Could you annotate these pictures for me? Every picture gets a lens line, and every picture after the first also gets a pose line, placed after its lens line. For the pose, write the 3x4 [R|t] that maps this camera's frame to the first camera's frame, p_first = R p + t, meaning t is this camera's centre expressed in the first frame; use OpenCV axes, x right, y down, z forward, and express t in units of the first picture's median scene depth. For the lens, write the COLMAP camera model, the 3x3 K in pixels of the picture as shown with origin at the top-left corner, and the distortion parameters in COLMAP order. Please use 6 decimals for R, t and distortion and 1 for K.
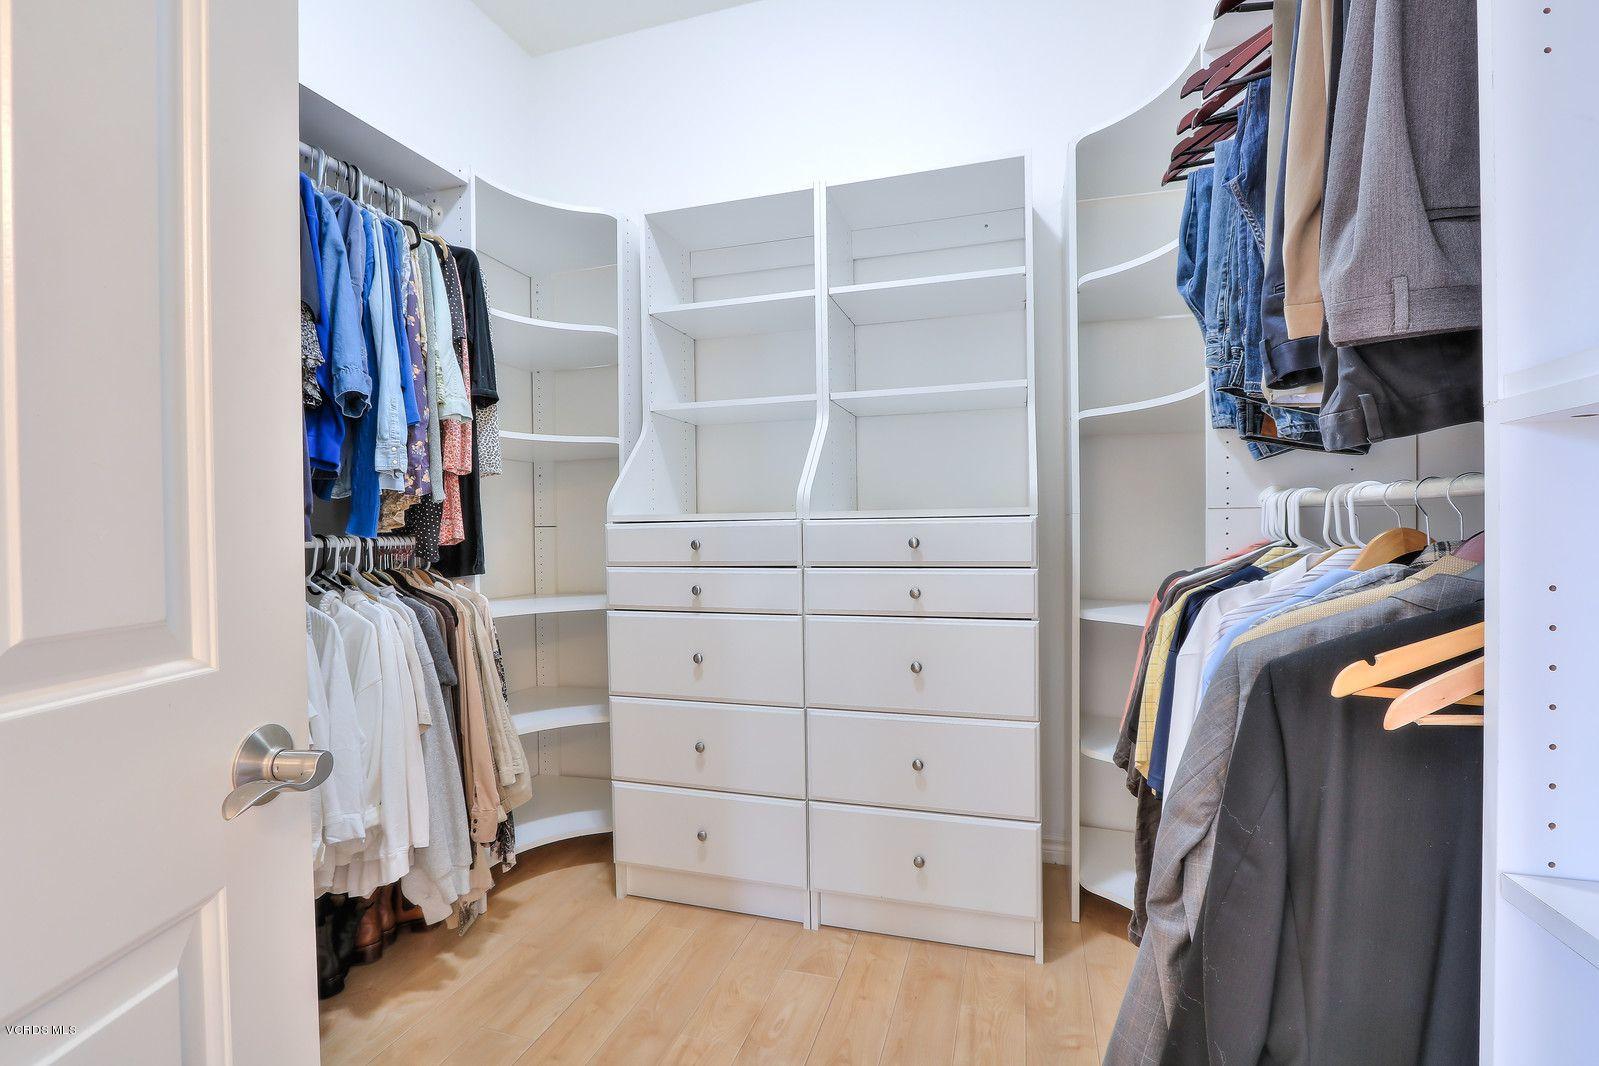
lens RADIAL K [[739.0, 0, 793.9], [0, 739.0, 523.8], [0, 0, 1]] dist [-0.000196, 0.000682]
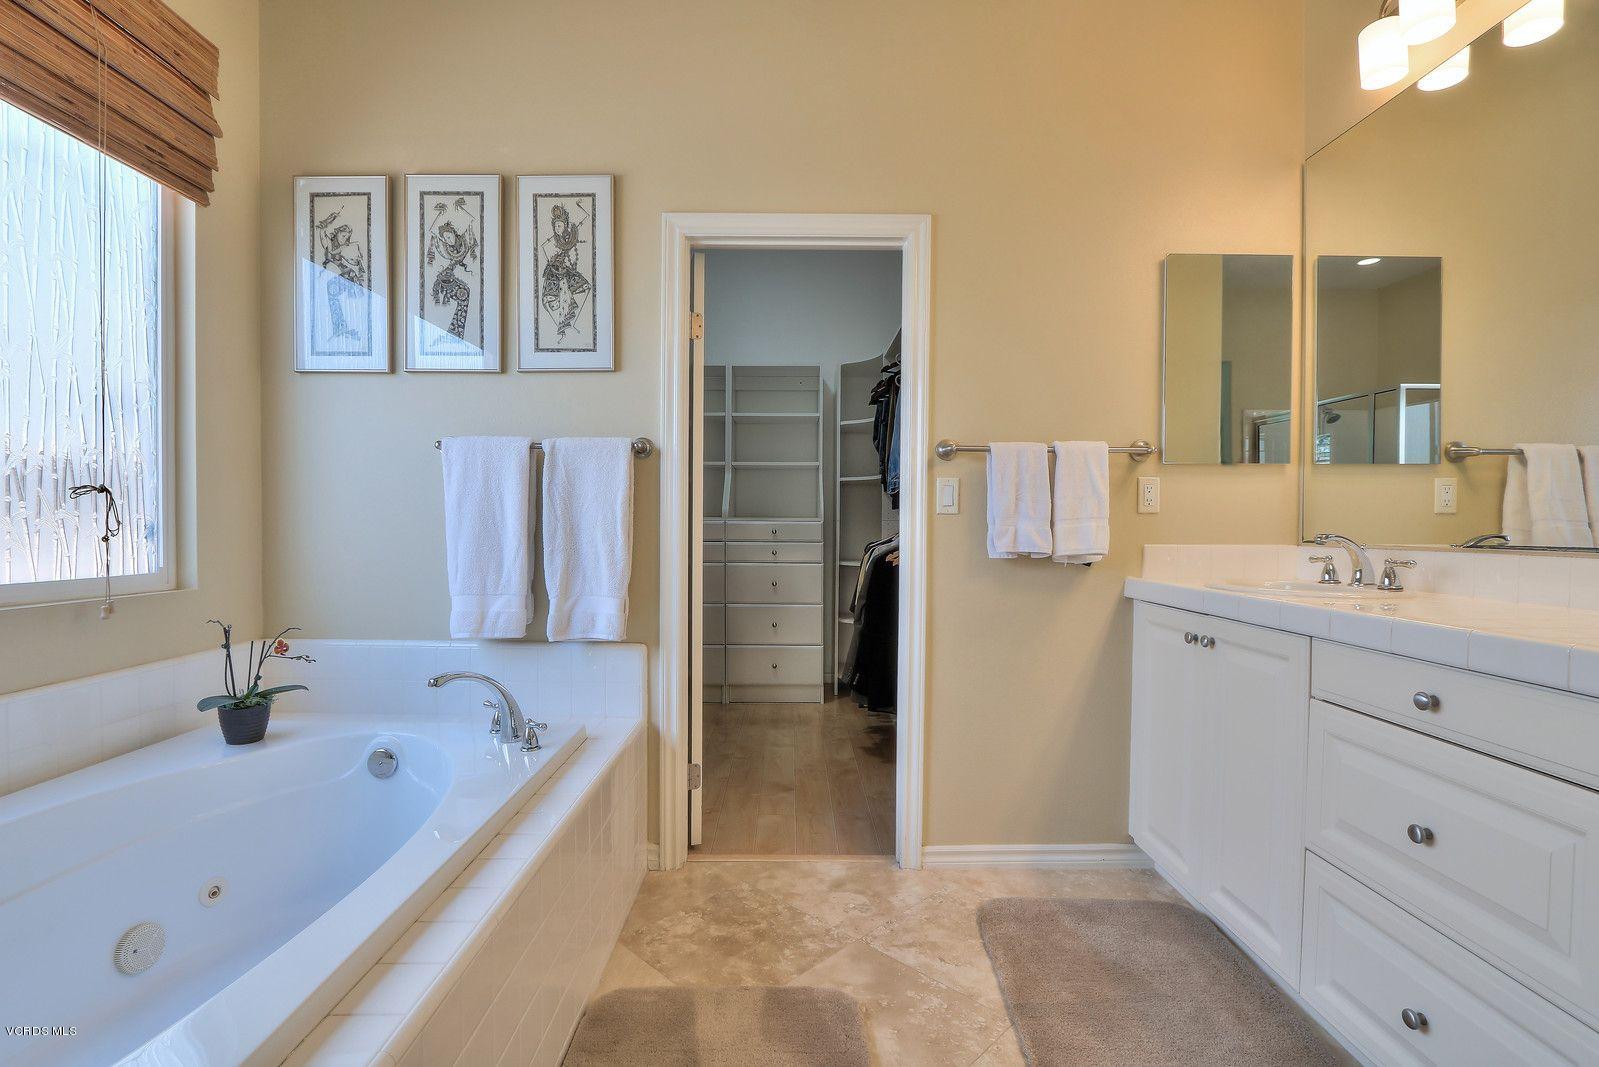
lens RADIAL K [[739.0, 0, 797.6], [0, 739.0, 533.0], [0, 0, 1]] dist [-0.000196, 0.000682]
pose [[0.953621, 0.012860, 0.300736, -0.459942], [-0.017021, 0.999792, 0.011220, 0.002916], [-0.300529, -0.015819, 0.953641, -1.234788]]
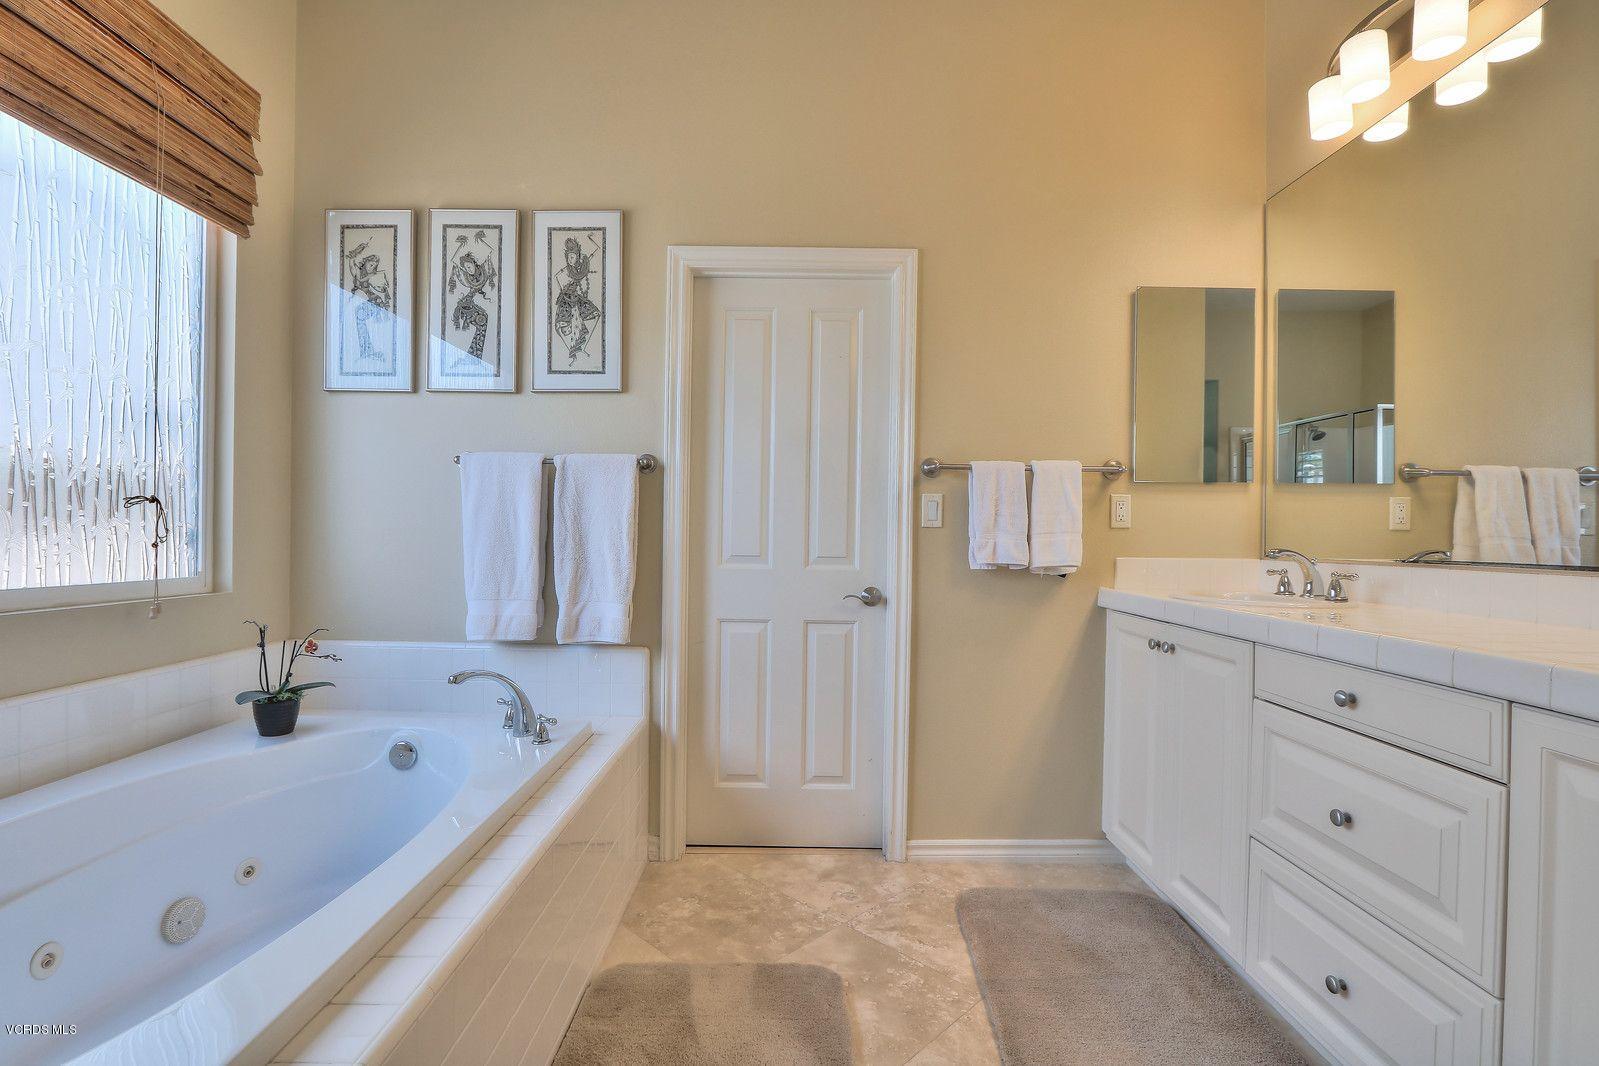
lens RADIAL K [[739.0, 0, 798.3], [0, 739.0, 536.4], [0, 0, 1]] dist [-0.000196, 0.000682]
pose [[0.954260, 0.023023, 0.298091, -0.474872], [-0.024253, 0.999706, 0.000428, 0.001423], [-0.297993, -0.007638, 0.954537, -1.353354]]
